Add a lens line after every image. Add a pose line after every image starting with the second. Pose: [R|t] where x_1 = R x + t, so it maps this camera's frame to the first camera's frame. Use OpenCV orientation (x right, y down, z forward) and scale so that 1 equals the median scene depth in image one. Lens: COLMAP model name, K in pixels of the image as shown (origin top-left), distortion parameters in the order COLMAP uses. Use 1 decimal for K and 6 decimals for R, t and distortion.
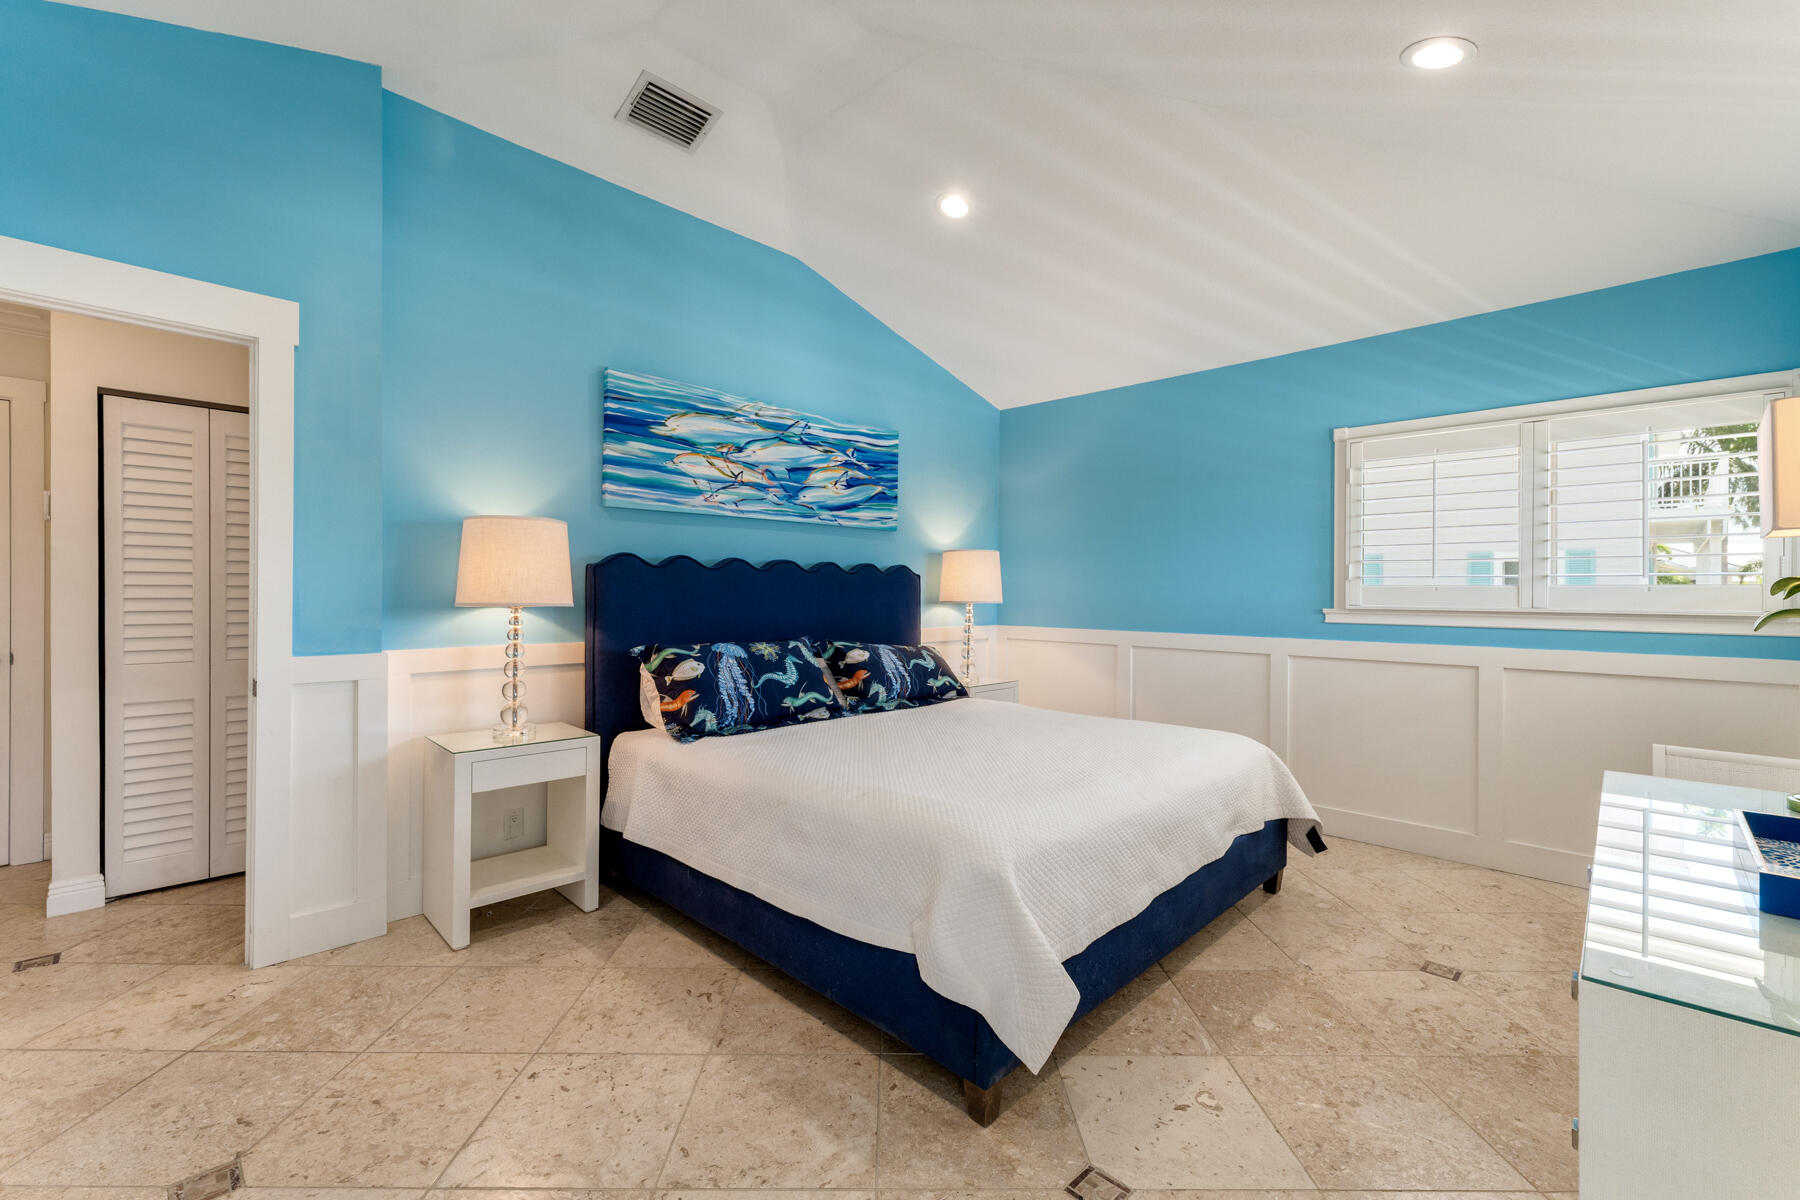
lens RADIAL K [[761.5, 0, 904.8], [0, 761.5, 591.2], [0, 0, 1]] dist [-0.003048, -0.000223]
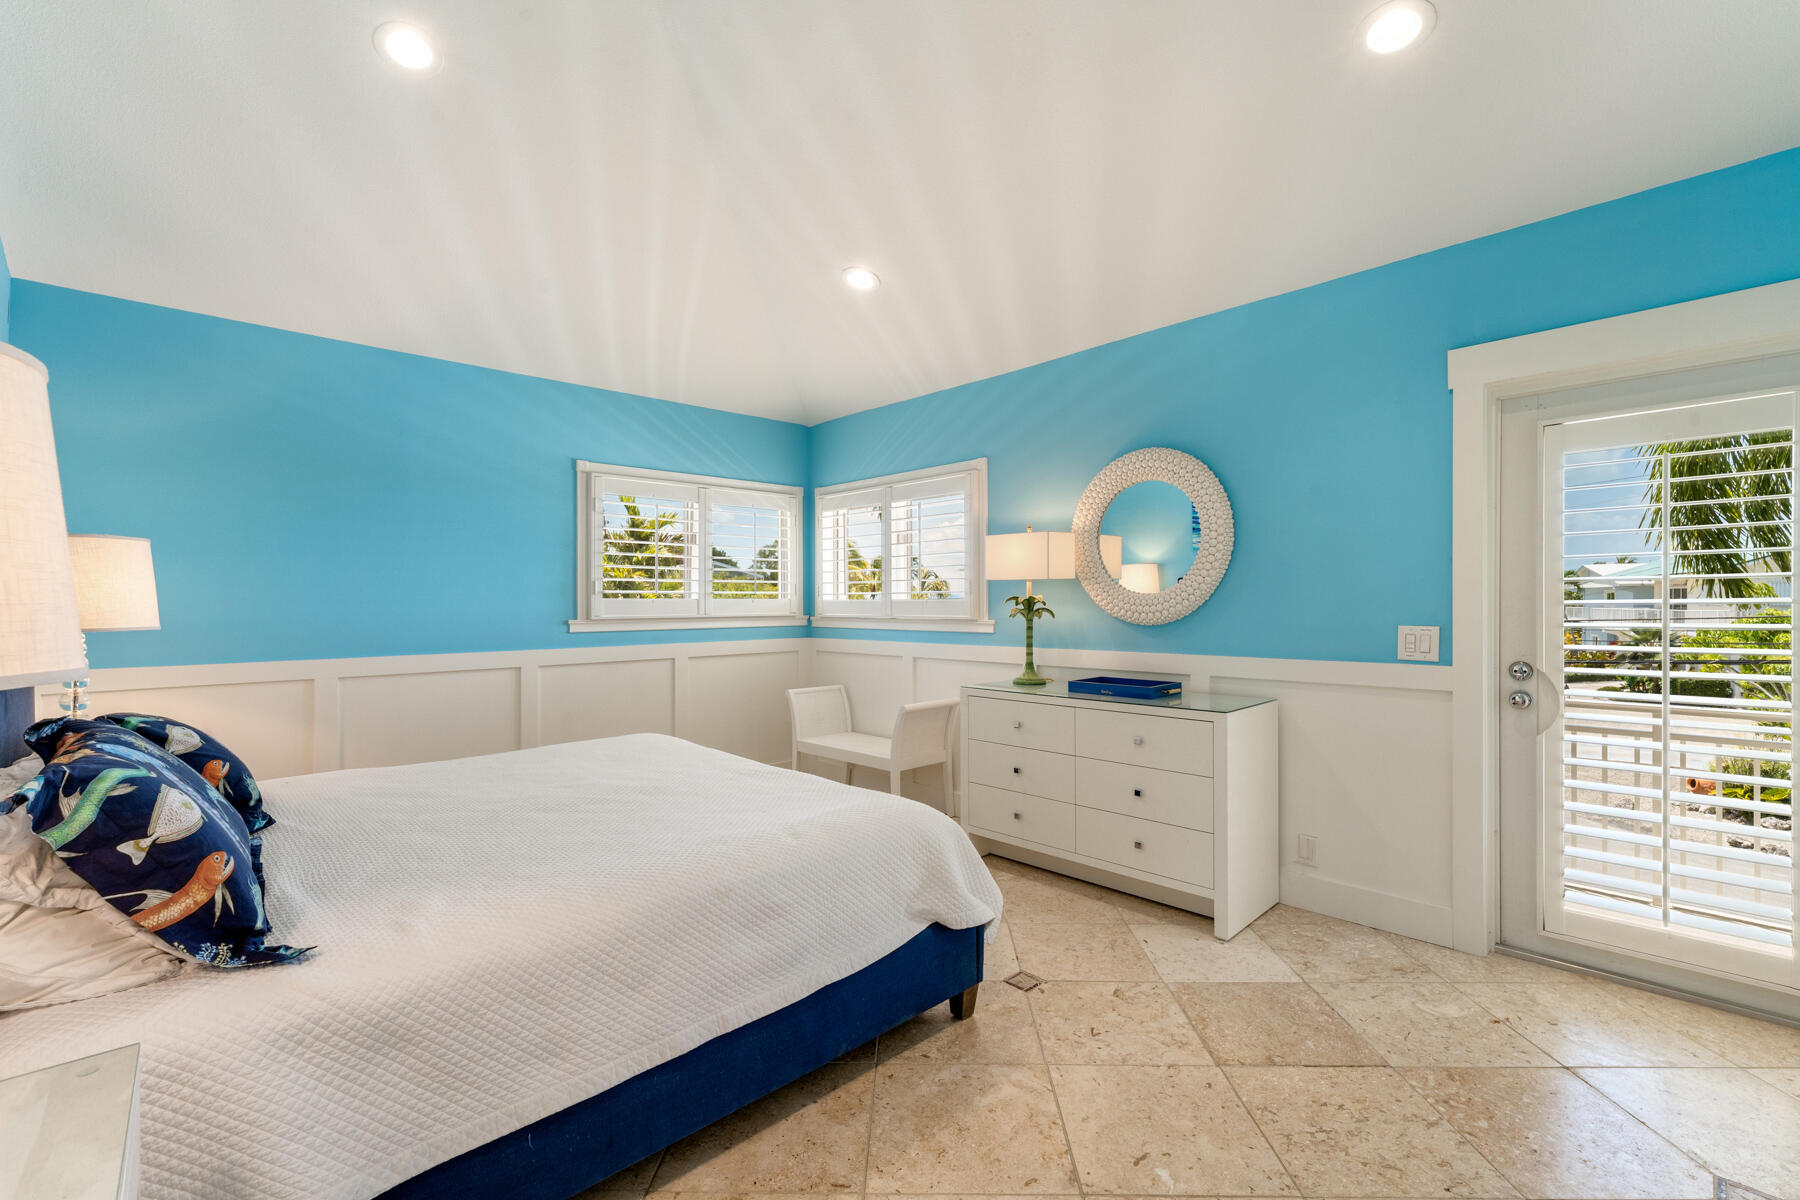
lens RADIAL K [[761.5, 0, 905.0], [0, 761.5, 603.8], [0, 0, 1]] dist [-0.003048, -0.000223]
pose [[0.033088, -0.006387, 0.999432, -0.974212], [0.003474, 0.999974, 0.006275, -0.010878], [-0.999446, 0.003264, 0.033110, 0.864650]]
